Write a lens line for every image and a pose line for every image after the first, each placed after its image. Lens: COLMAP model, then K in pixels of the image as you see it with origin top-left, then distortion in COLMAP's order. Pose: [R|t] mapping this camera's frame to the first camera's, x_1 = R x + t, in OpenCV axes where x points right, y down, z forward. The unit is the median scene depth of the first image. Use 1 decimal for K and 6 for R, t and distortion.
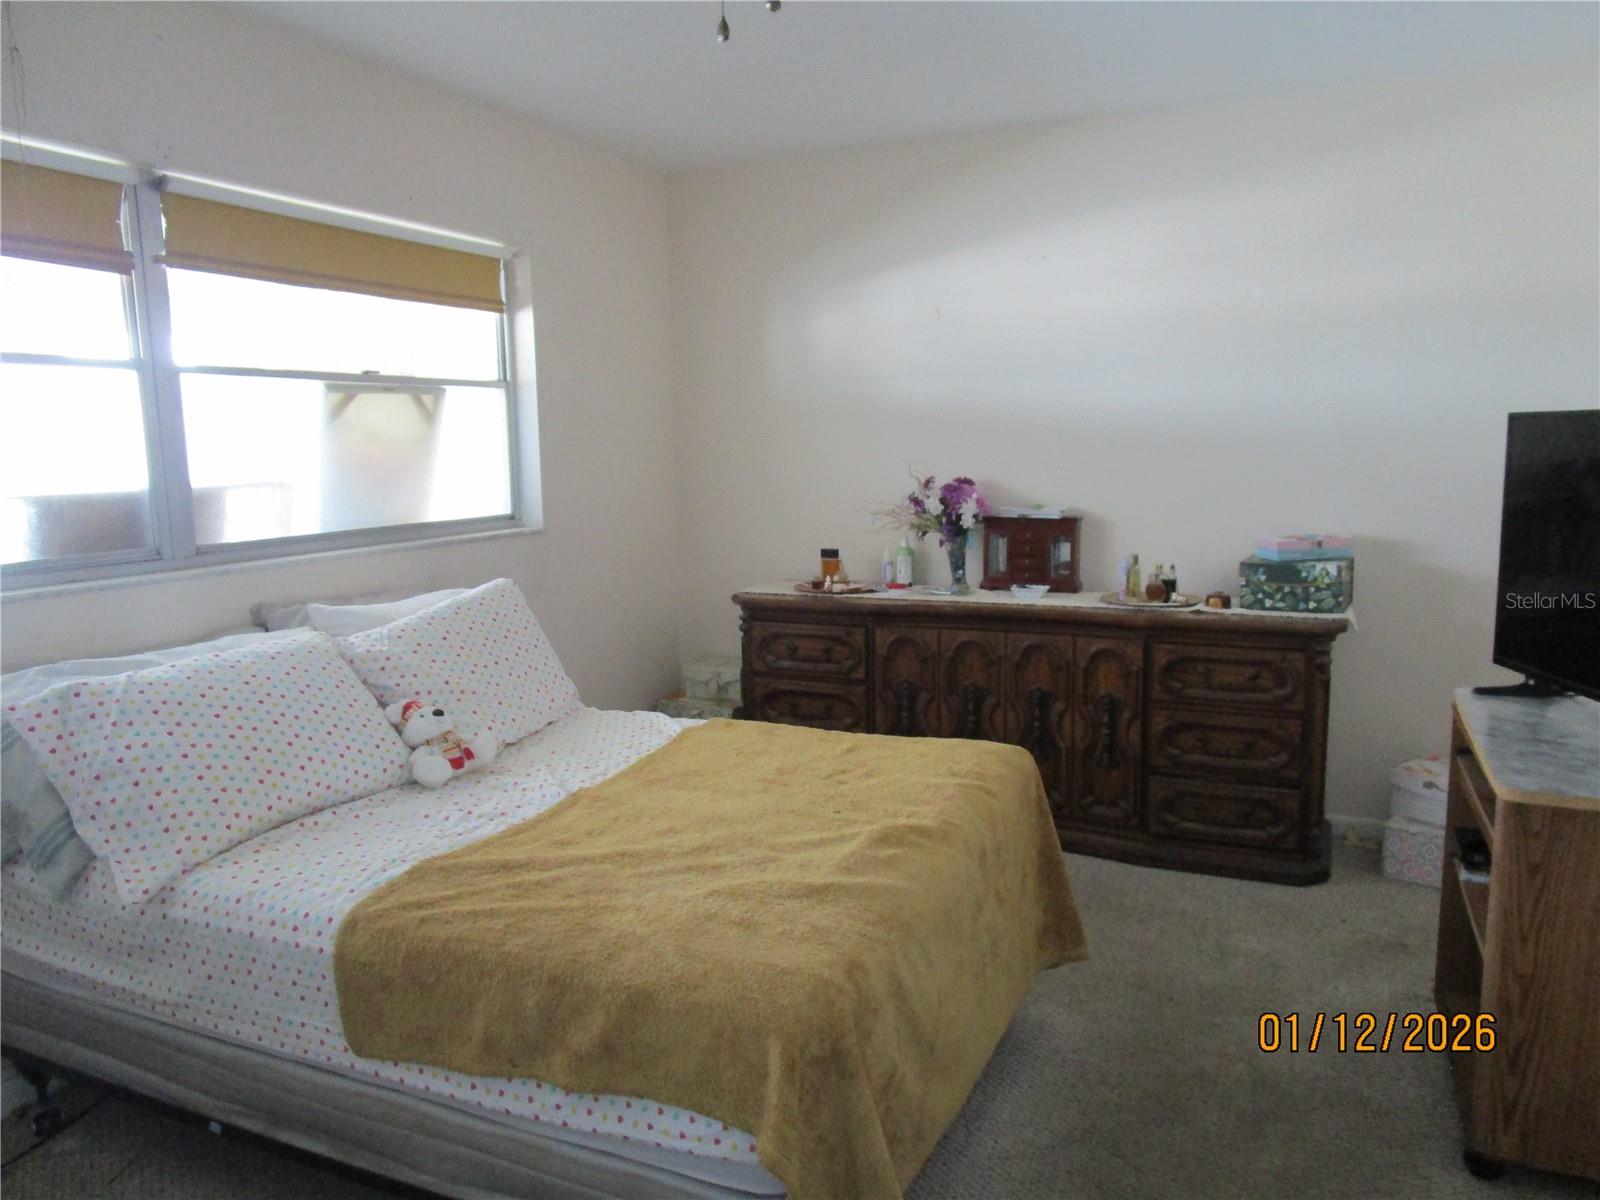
lens RADIAL K [[1145.7, 0, 798.6], [0, 1145.7, 606.5], [0, 0, 1]] dist [-0.015783, -0.002583]
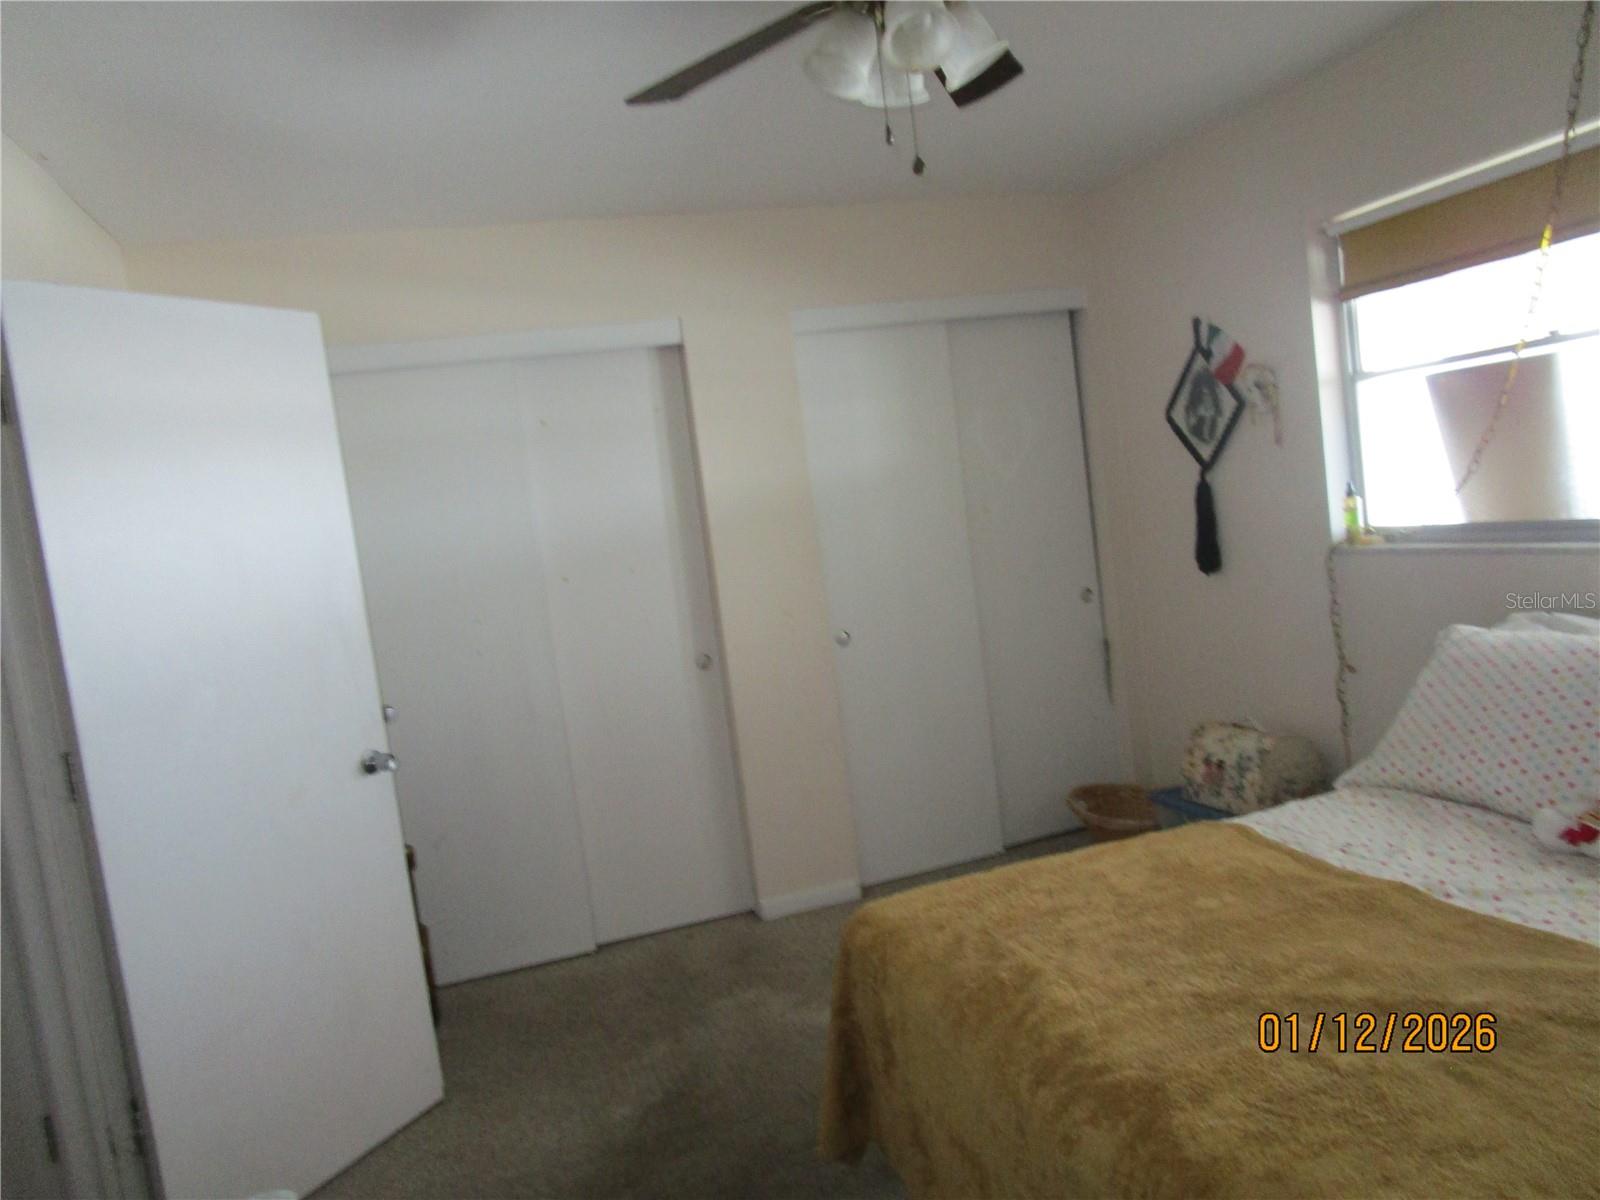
lens RADIAL K [[1145.7, 0, 798.6], [0, 1145.7, 606.5], [0, 0, 1]] dist [-0.015783, -0.002583]
pose [[-0.737081, 0.167645, -0.654681, 0.407903], [0.041163, 0.978081, 0.204114, -0.139871], [0.674550, 0.123500, -0.727826, 0.852369]]
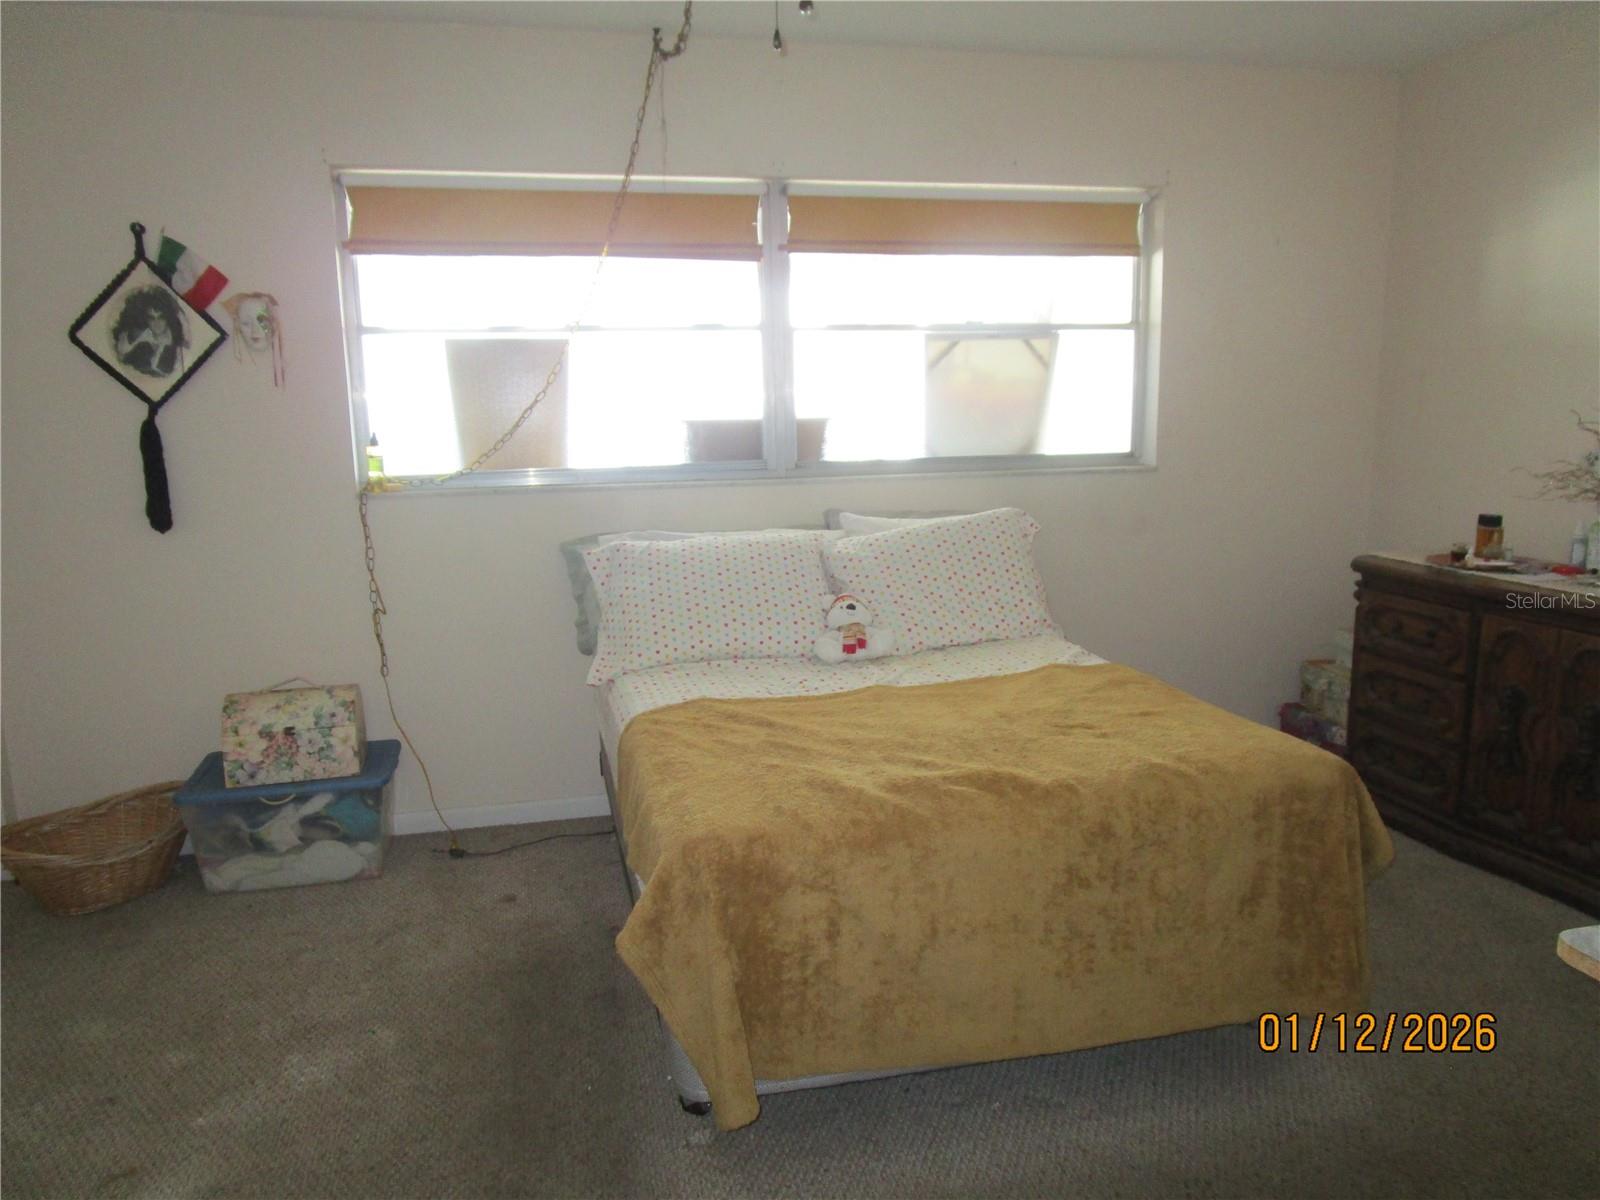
lens RADIAL K [[1145.7, 0, 798.6], [0, 1145.7, 606.5], [0, 0, 1]] dist [-0.015783, -0.002583]
pose [[0.616357, 0.152999, -0.772461, 0.439665], [-0.108005, 0.988098, 0.109531, -0.026599], [0.780025, 0.015919, 0.625545, 0.133712]]
